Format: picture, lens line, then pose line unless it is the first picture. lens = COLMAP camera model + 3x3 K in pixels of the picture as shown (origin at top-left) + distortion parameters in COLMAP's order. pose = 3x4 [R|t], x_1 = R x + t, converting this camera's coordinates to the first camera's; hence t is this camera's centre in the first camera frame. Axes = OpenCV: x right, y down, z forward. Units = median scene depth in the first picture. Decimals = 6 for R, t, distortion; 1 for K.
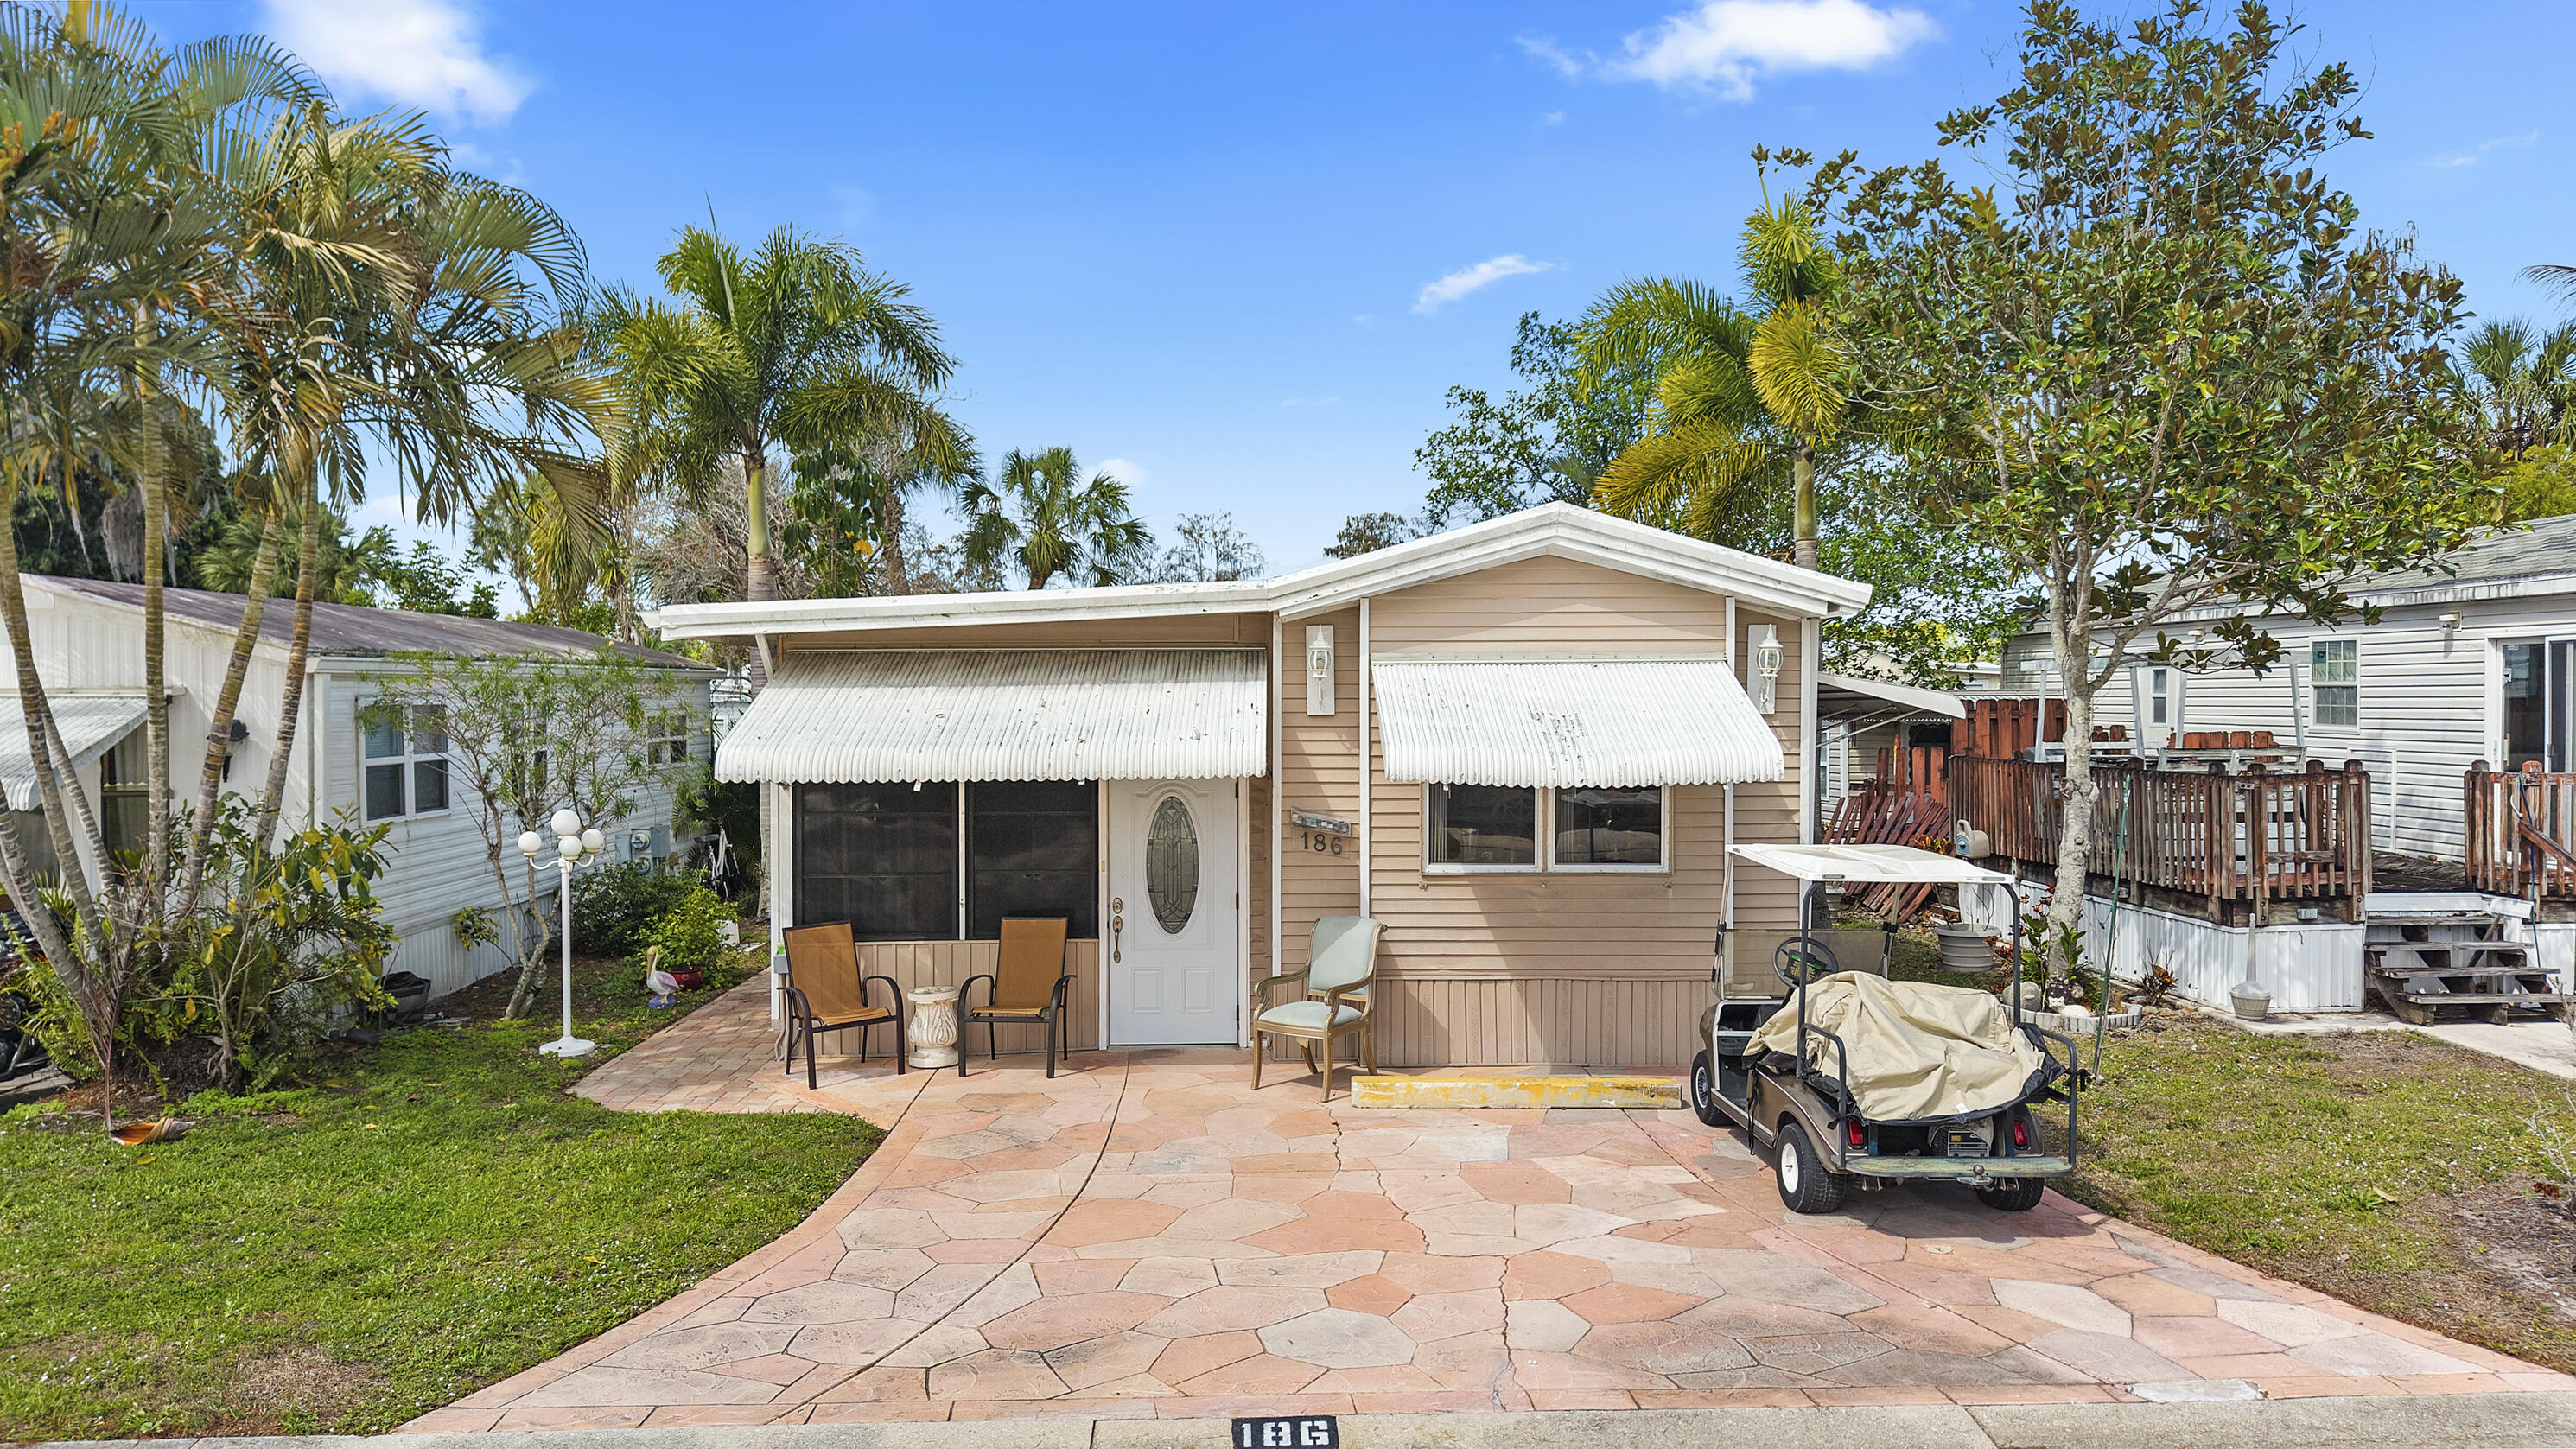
lens RADIAL K [[1722.3, 0, 1302.2], [0, 1722.3, 723.6], [0, 0, 1]] dist [0.066449, -0.116399]
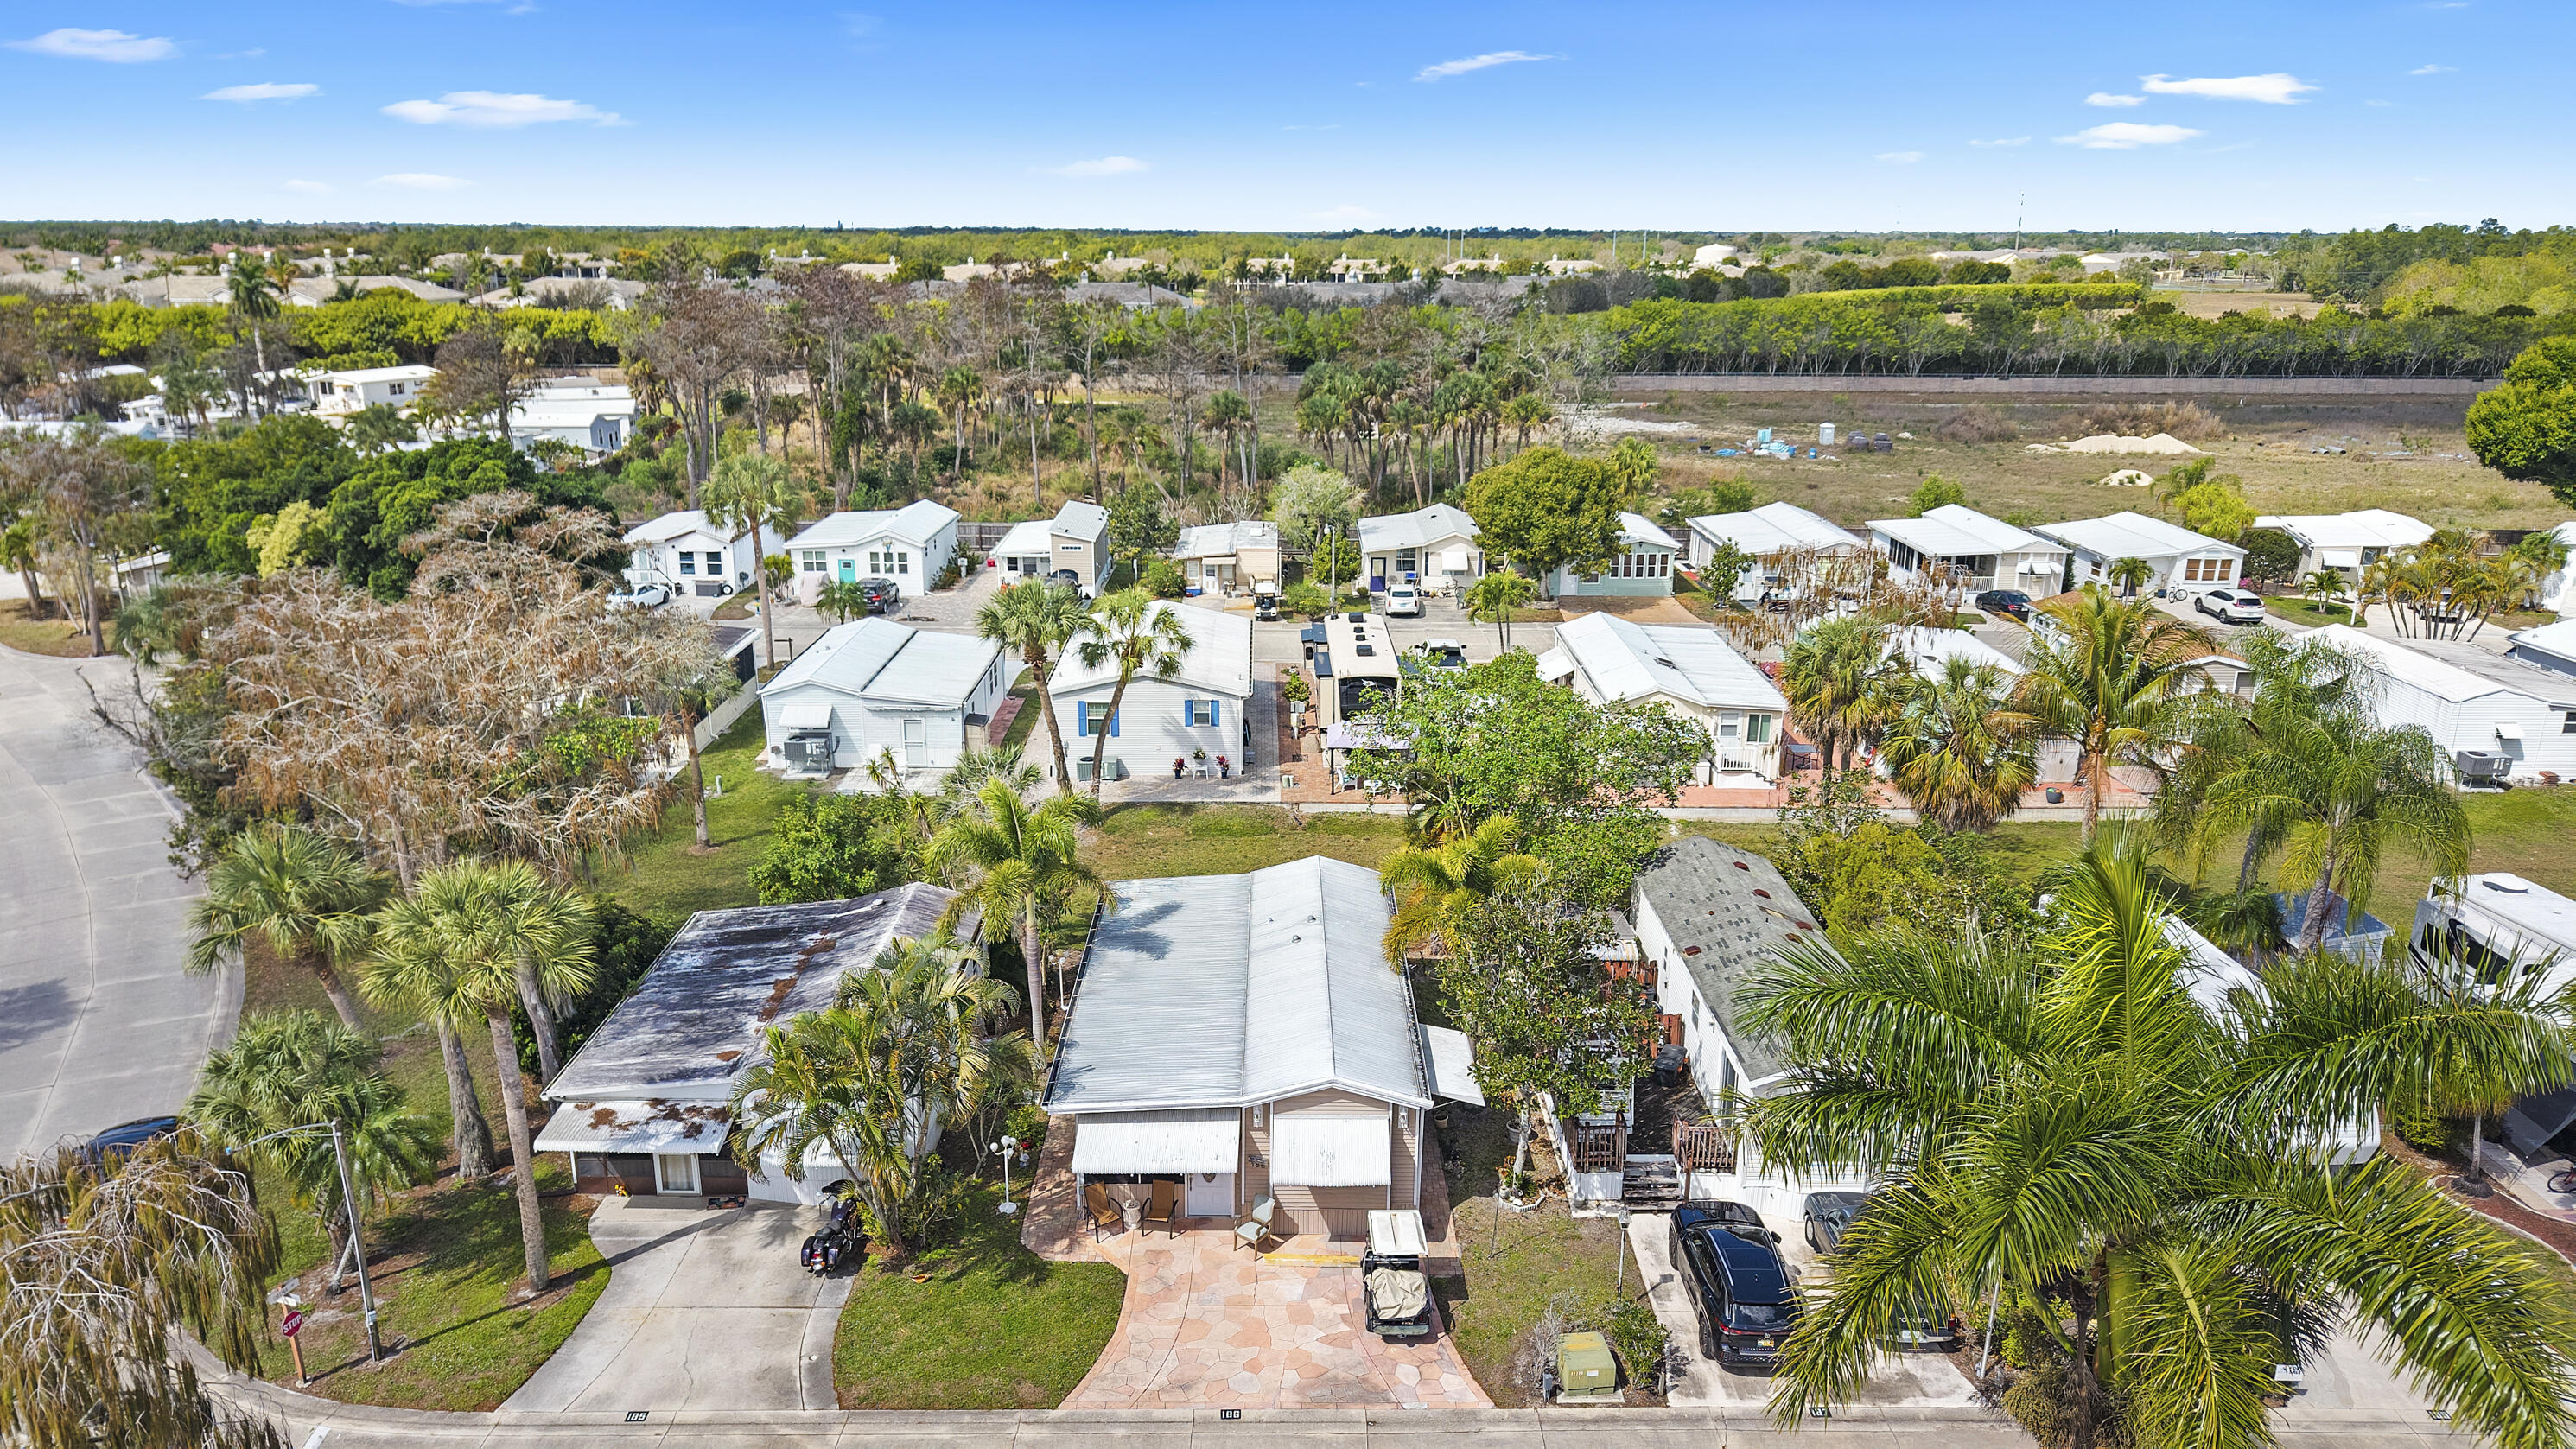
lens RADIAL K [[1722.3, 0, 1302.2], [0, 1722.3, 723.6], [0, 0, 1]] dist [0.066449, -0.116399]
pose [[0.999569, 0.018936, -0.022442, 0.169926], [-0.012379, 0.964798, 0.262701, -1.777151], [0.026627, -0.262310, 0.964616, -2.082206]]
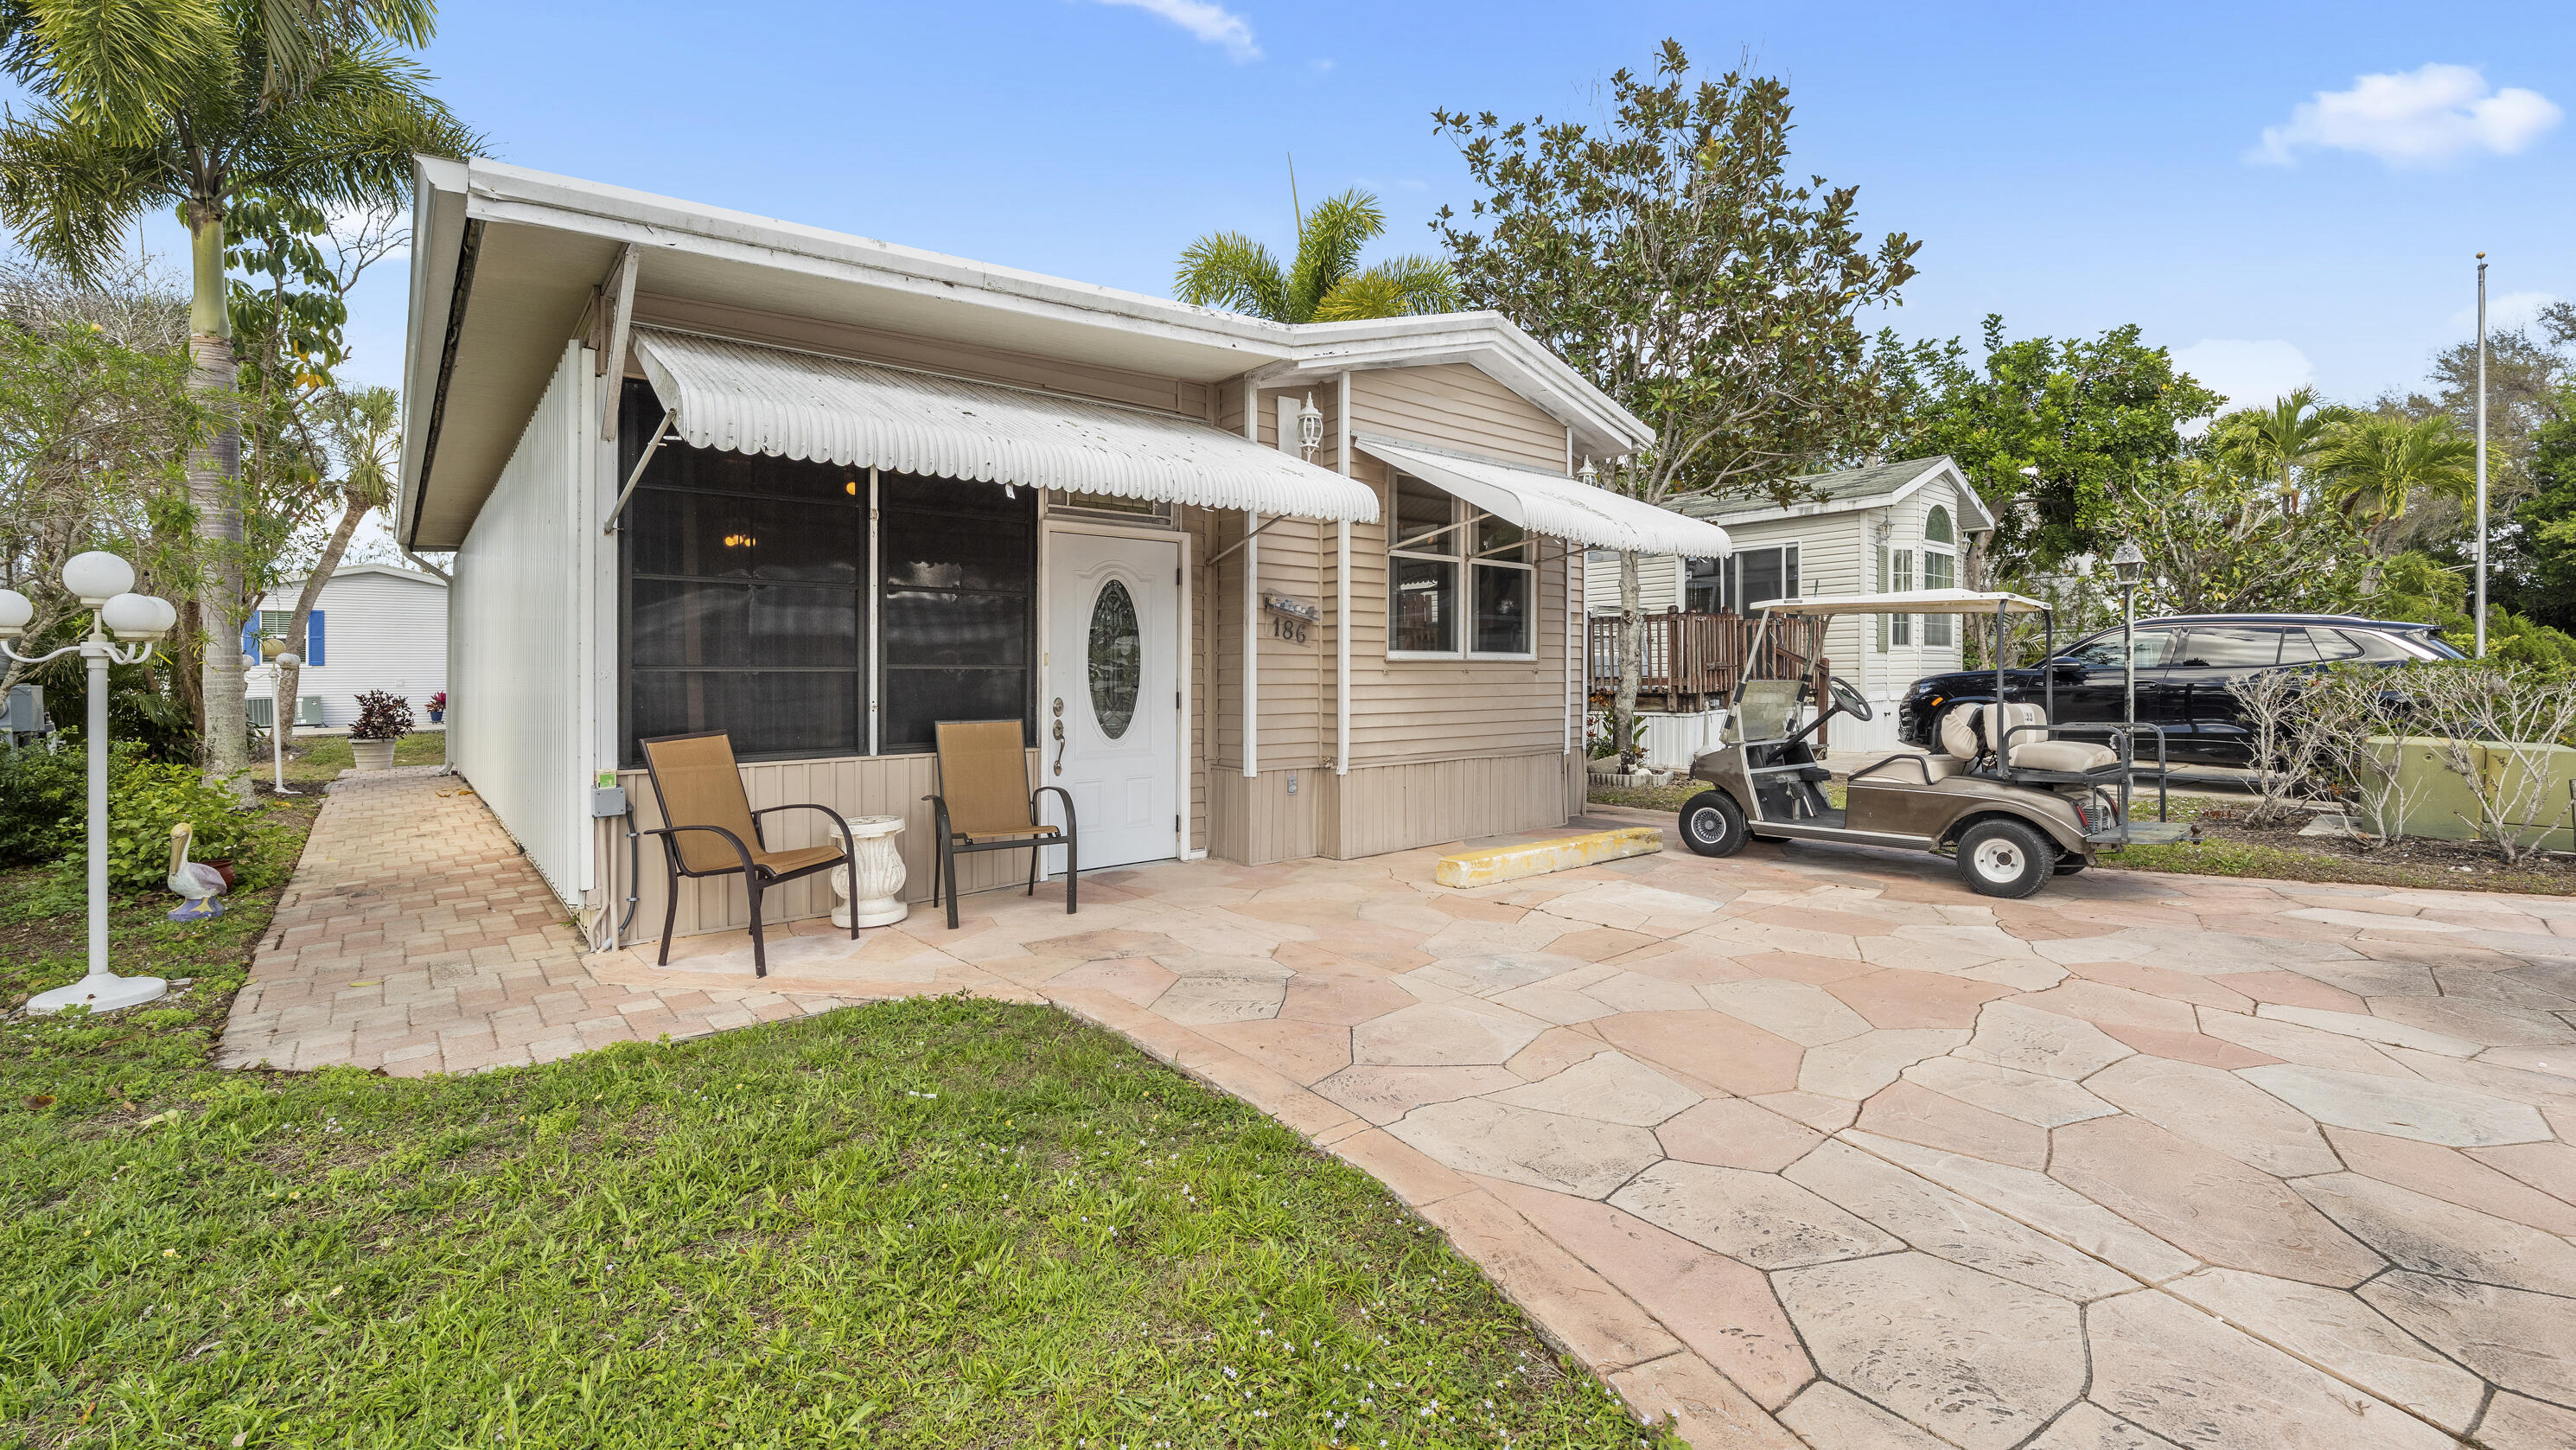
lens RADIAL K [[1065.5, 0, 1295.9], [0, 1065.5, 658.9], [0, 0, 1]] dist [-0.010650, 0.000432]
pose [[0.782640, 0.007449, 0.622431, -0.420665], [0.013500, 0.999490, -0.028937, 0.122921], [-0.622329, 0.031050, 0.782140, 0.648473]]
